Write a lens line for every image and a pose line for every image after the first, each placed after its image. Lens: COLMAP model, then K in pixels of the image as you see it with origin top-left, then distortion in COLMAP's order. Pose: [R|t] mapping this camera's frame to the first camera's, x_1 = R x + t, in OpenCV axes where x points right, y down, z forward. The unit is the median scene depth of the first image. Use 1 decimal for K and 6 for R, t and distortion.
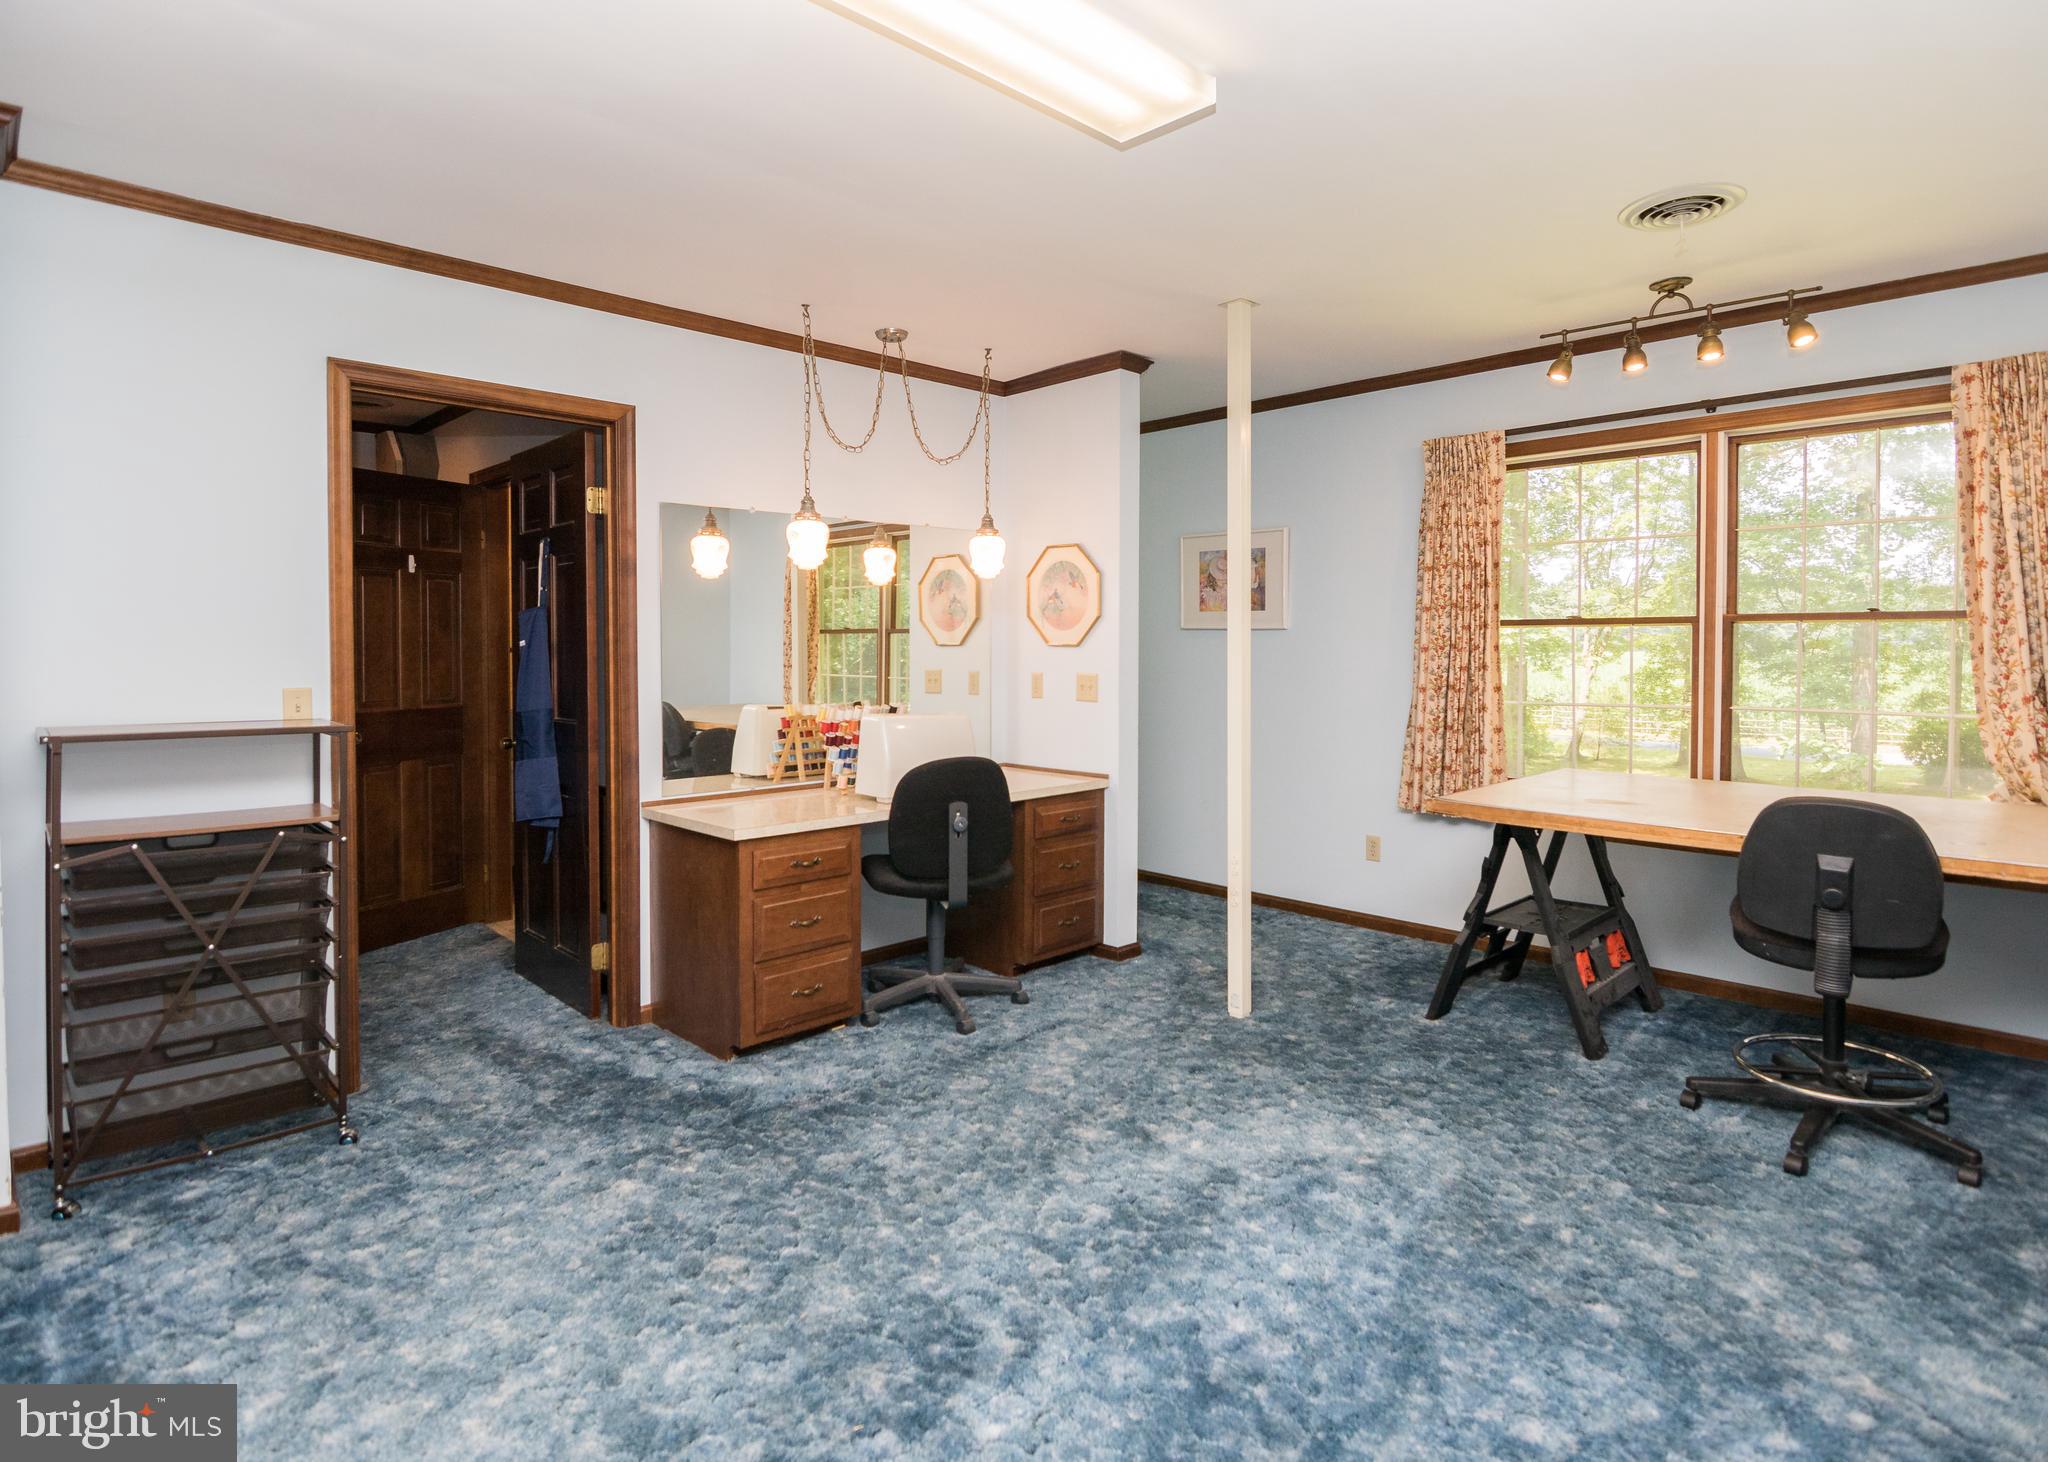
lens RADIAL K [[1093.5, 0, 1036.0], [0, 1093.5, 665.6], [0, 0, 1]] dist [-0.019367, -0.001631]
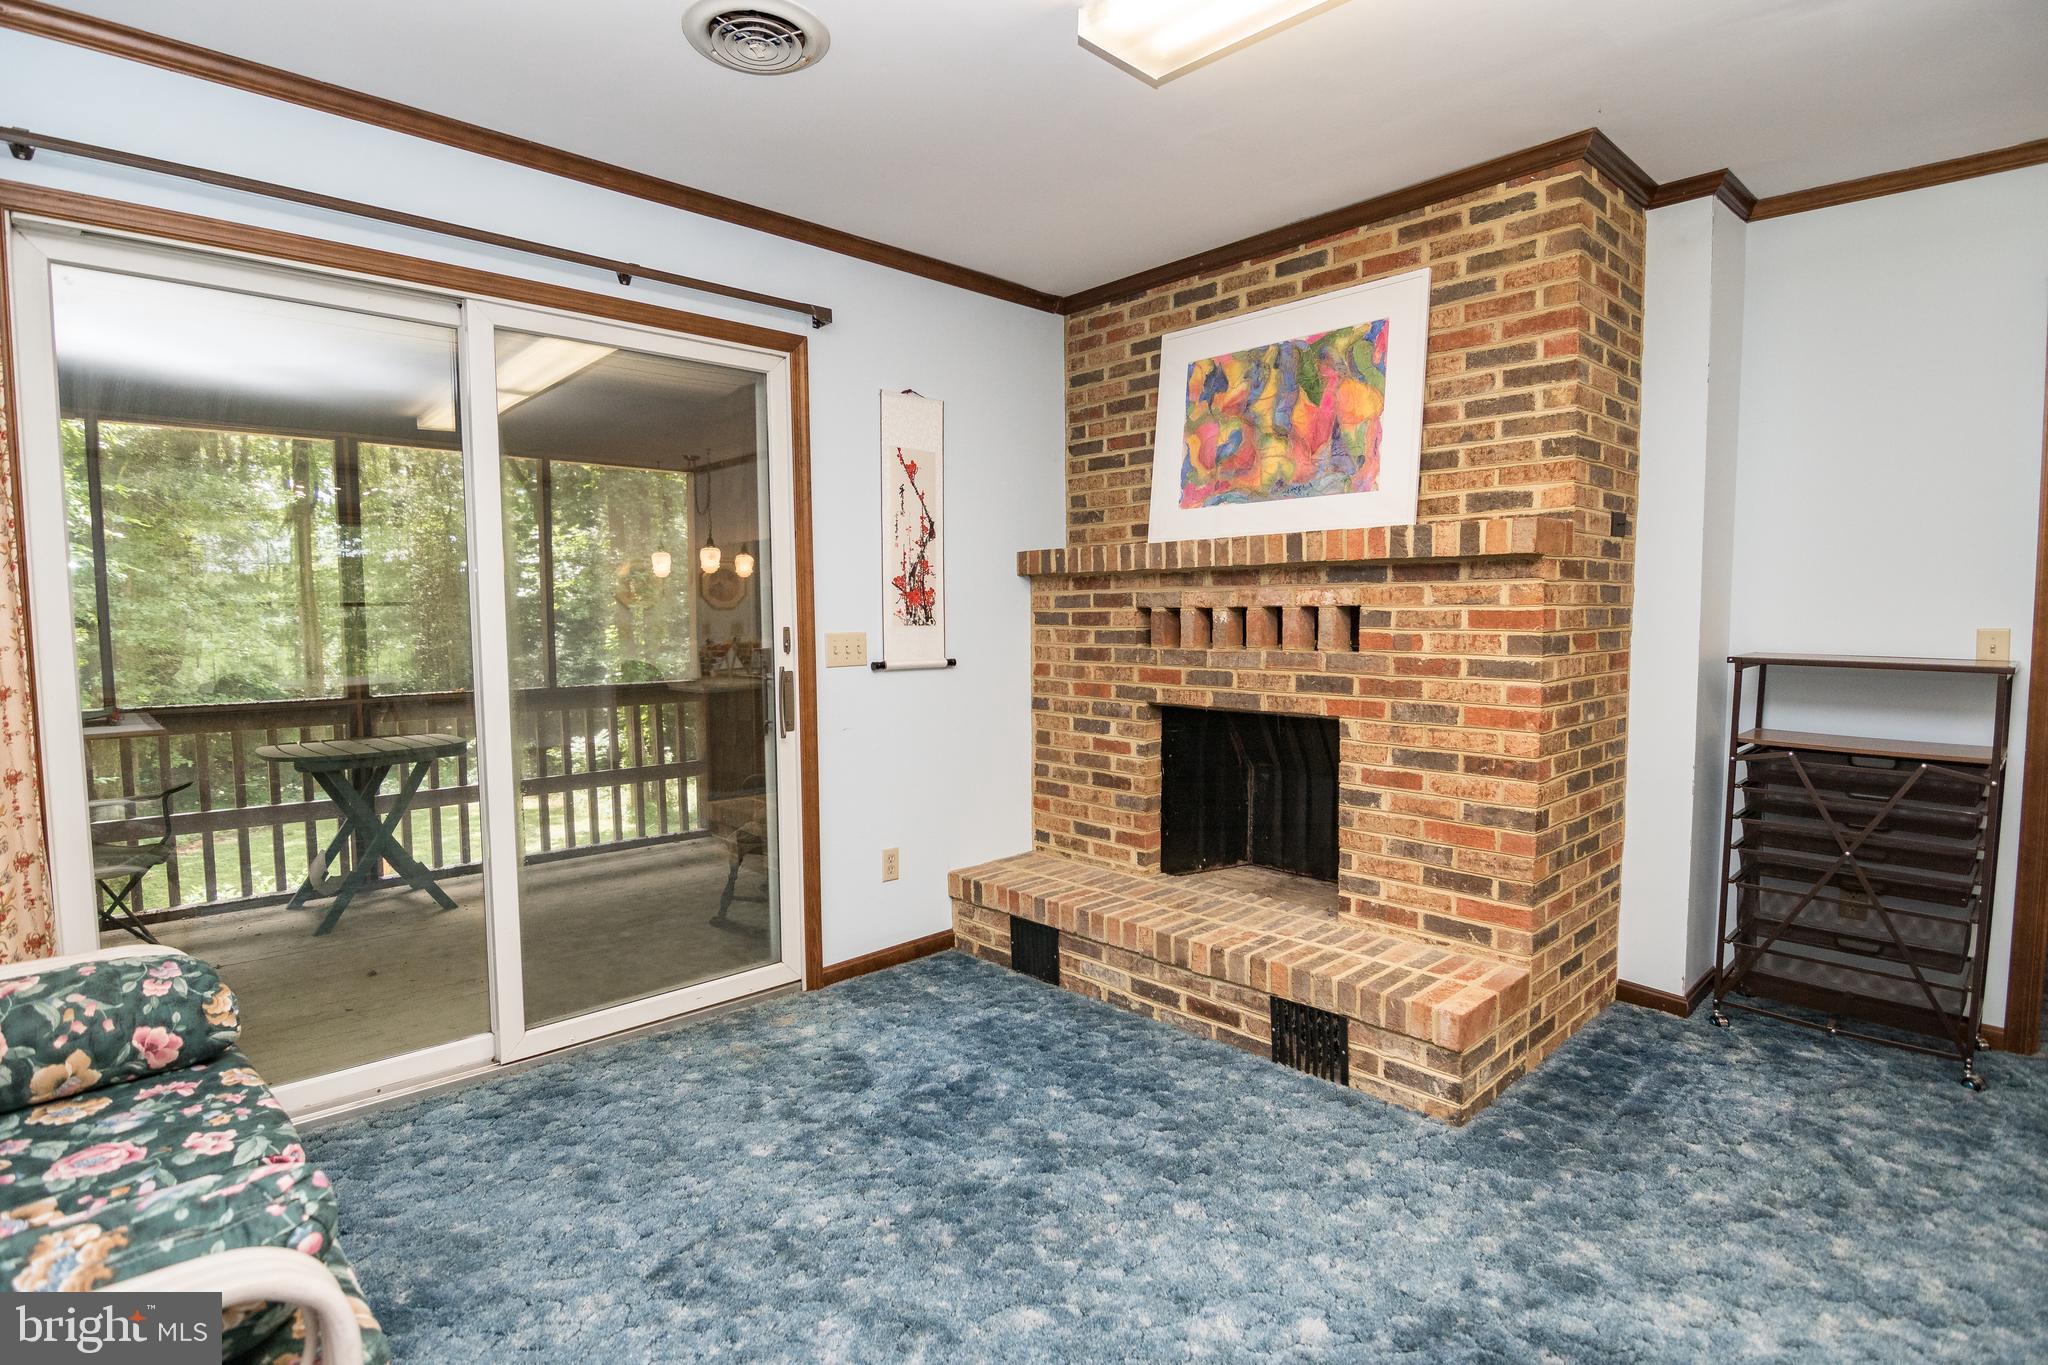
lens RADIAL K [[1036.9, 0, 1025.2], [0, 1036.9, 682.4], [0, 0, 1]] dist [-0.016778, -0.002581]
pose [[-0.015510, 0.078564, -0.996788, 0.326035], [-0.012610, 0.996814, 0.078762, 0.009662], [0.999800, 0.013791, -0.014470, 0.164127]]
